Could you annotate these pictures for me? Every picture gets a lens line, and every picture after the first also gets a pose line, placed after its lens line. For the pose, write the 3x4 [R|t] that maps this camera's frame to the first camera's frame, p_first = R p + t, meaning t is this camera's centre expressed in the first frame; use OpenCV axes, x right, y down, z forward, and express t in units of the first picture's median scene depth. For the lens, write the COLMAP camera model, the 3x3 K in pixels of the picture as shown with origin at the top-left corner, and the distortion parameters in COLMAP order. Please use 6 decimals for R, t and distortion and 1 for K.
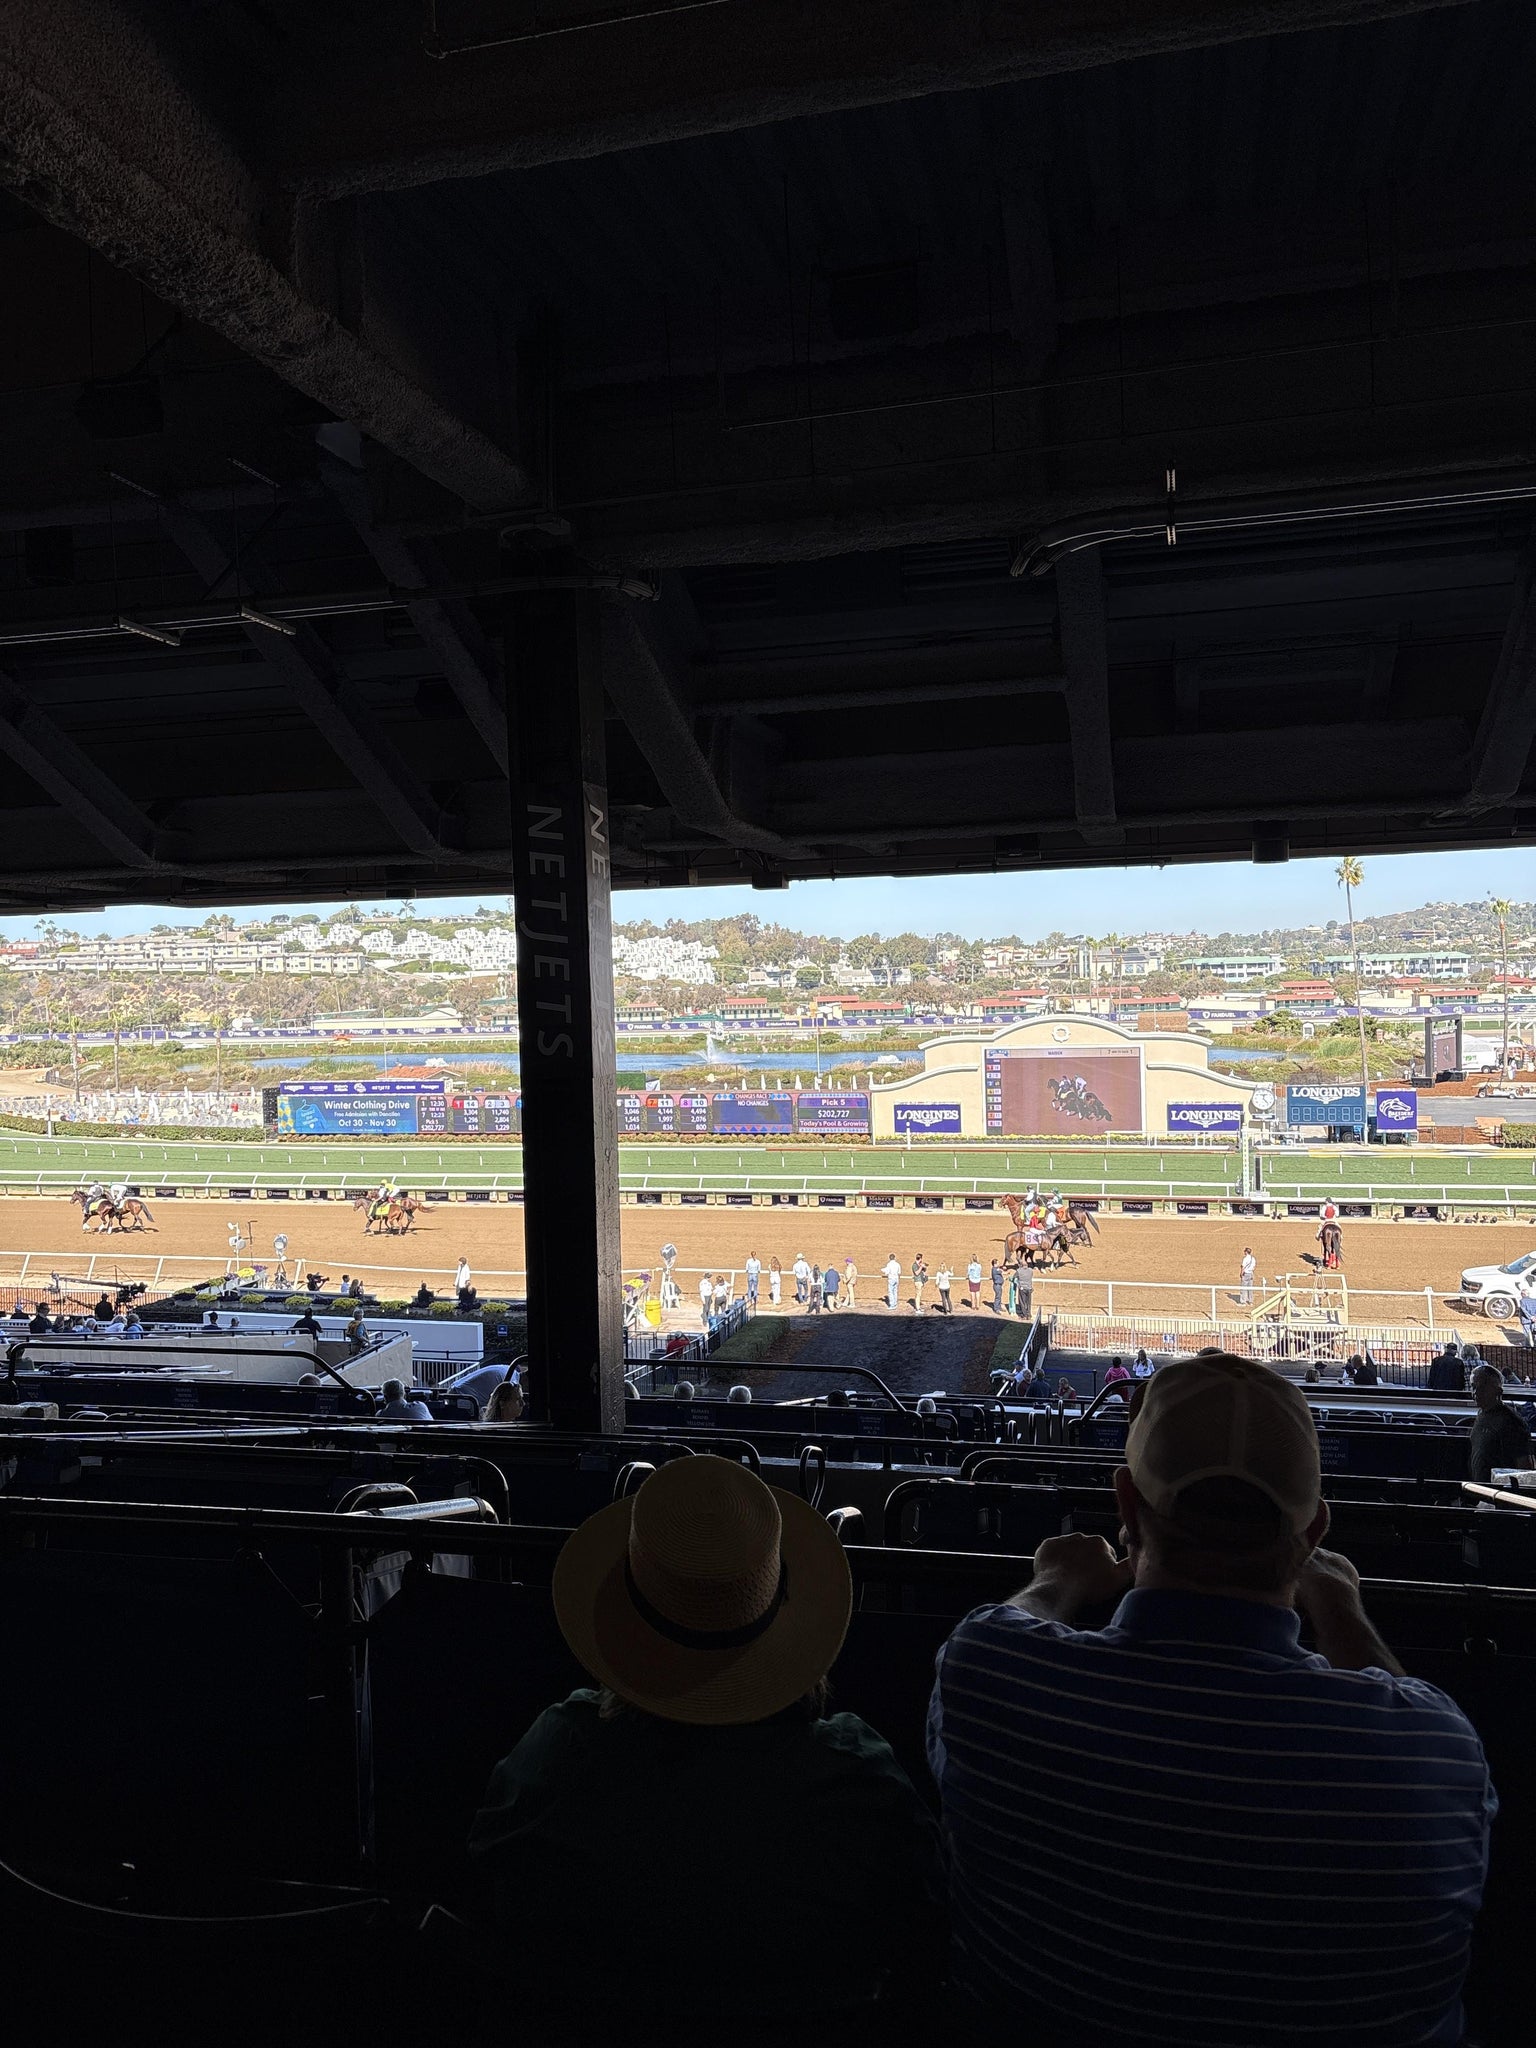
lens RADIAL K [[1524.2, 0, 764.9], [0, 1524.2, 1035.7], [0, 0, 1]] dist [0.061734, -0.067803]
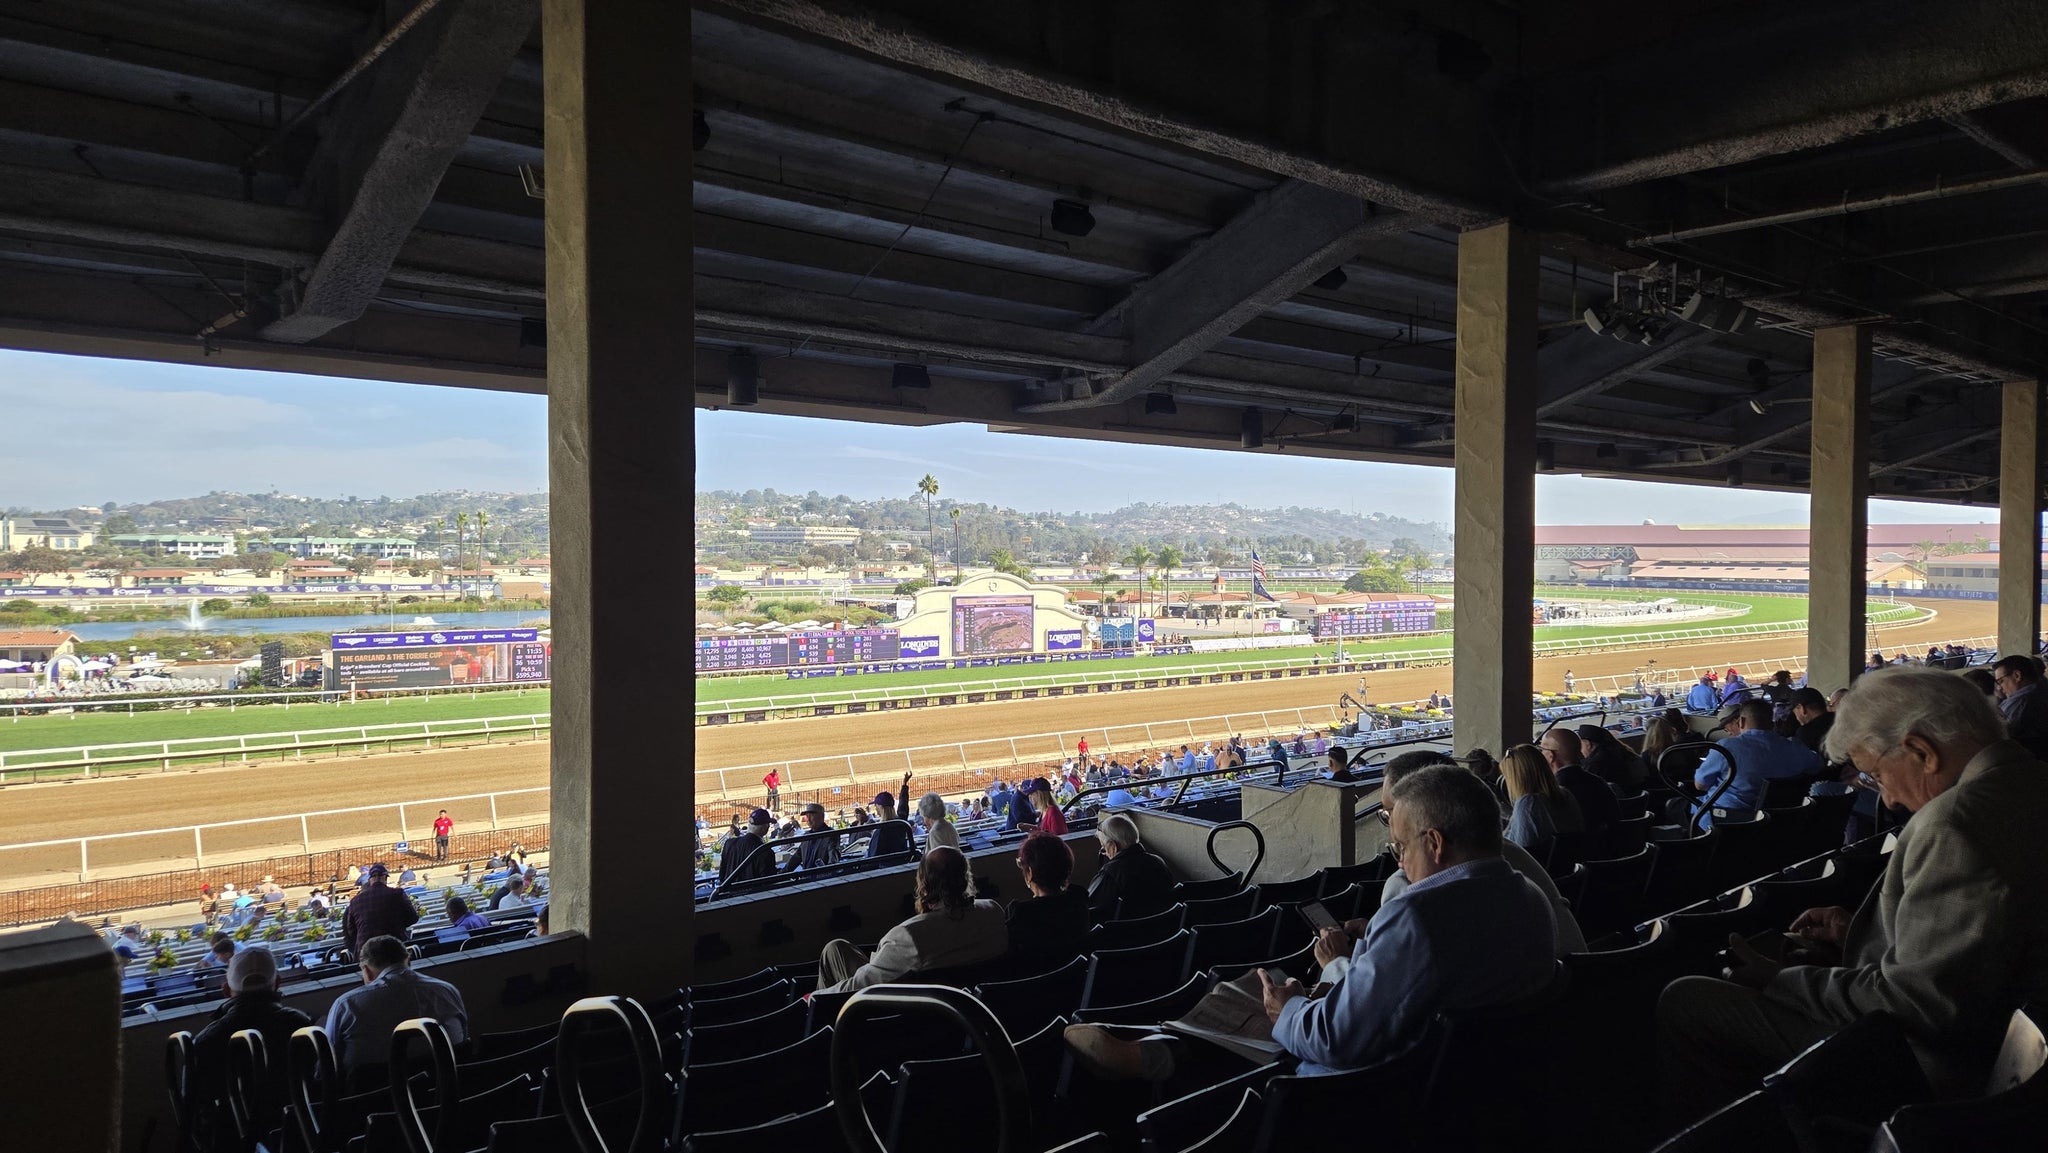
lens RADIAL K [[1345.7, 0, 1021.4], [0, 1345.7, 600.1], [0, 0, 1]] dist [0.065537, -0.037114]
pose [[0.556897, 0.001583, 0.830580, -0.139636], [0.008819, 0.999931, -0.007818, 0.003631], [-0.830535, 0.011679, 0.556844, 0.039754]]
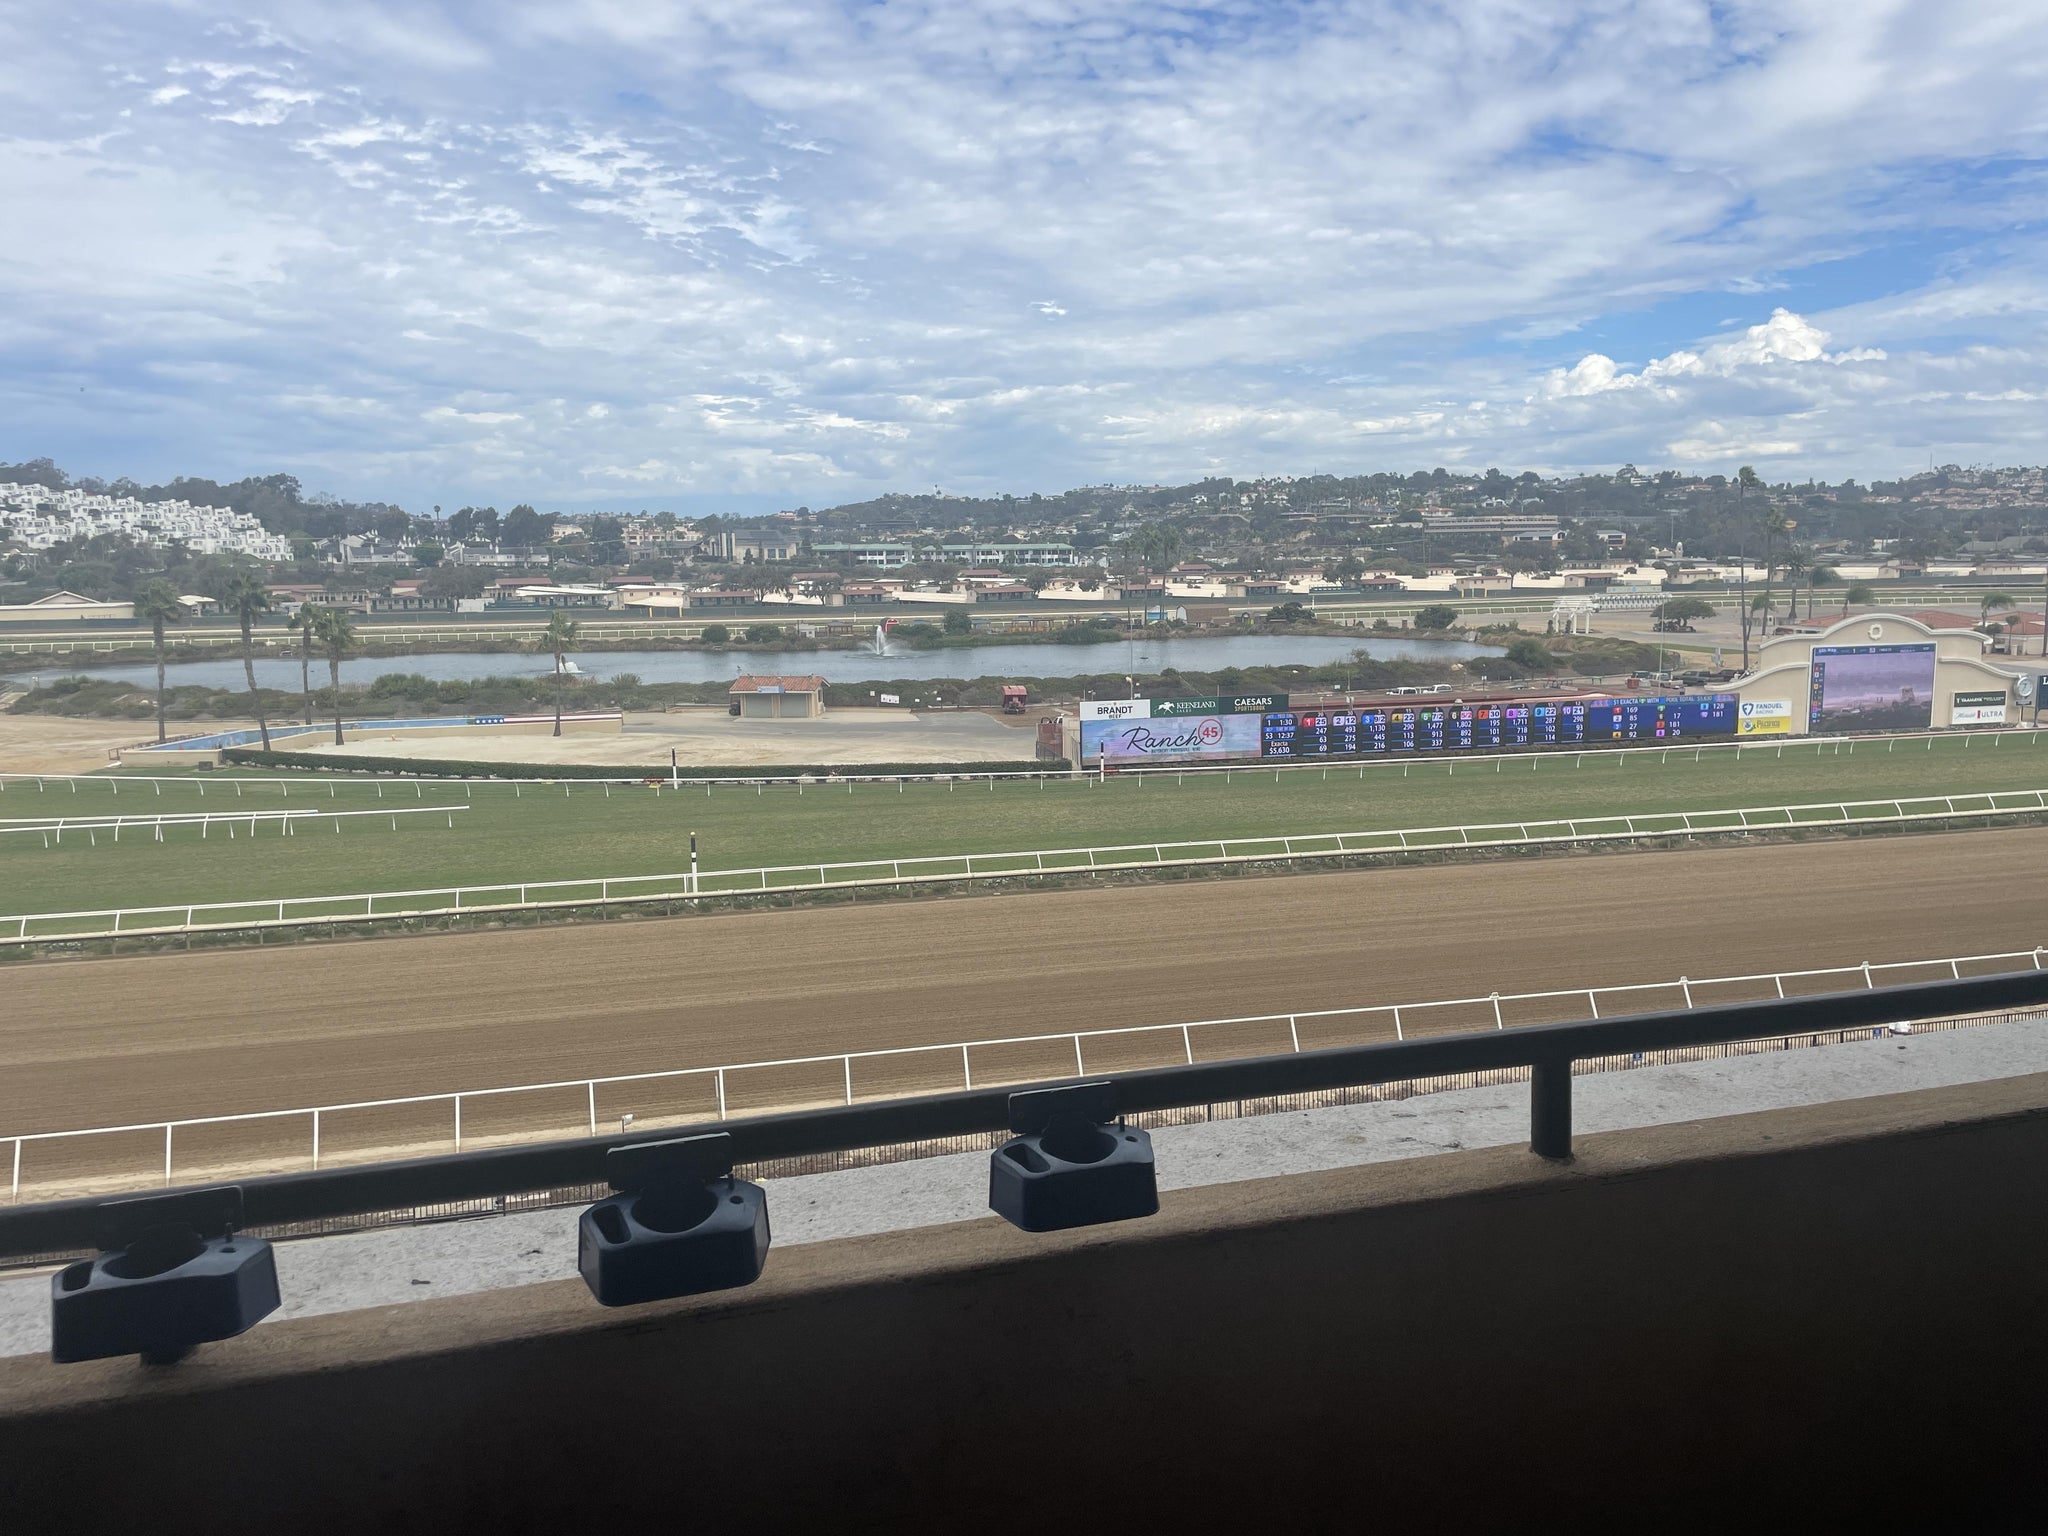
lens RADIAL K [[1524.2, 0, 1040.1], [0, 1524.2, 784.8], [0, 0, 1]] dist [0.061734, -0.067803]
pose [[0.853265, -0.062860, 0.517675, -0.138543], [0.006285, 0.993876, 0.110325, -0.002895], [-0.521439, -0.090883, 0.848435, 0.060466]]
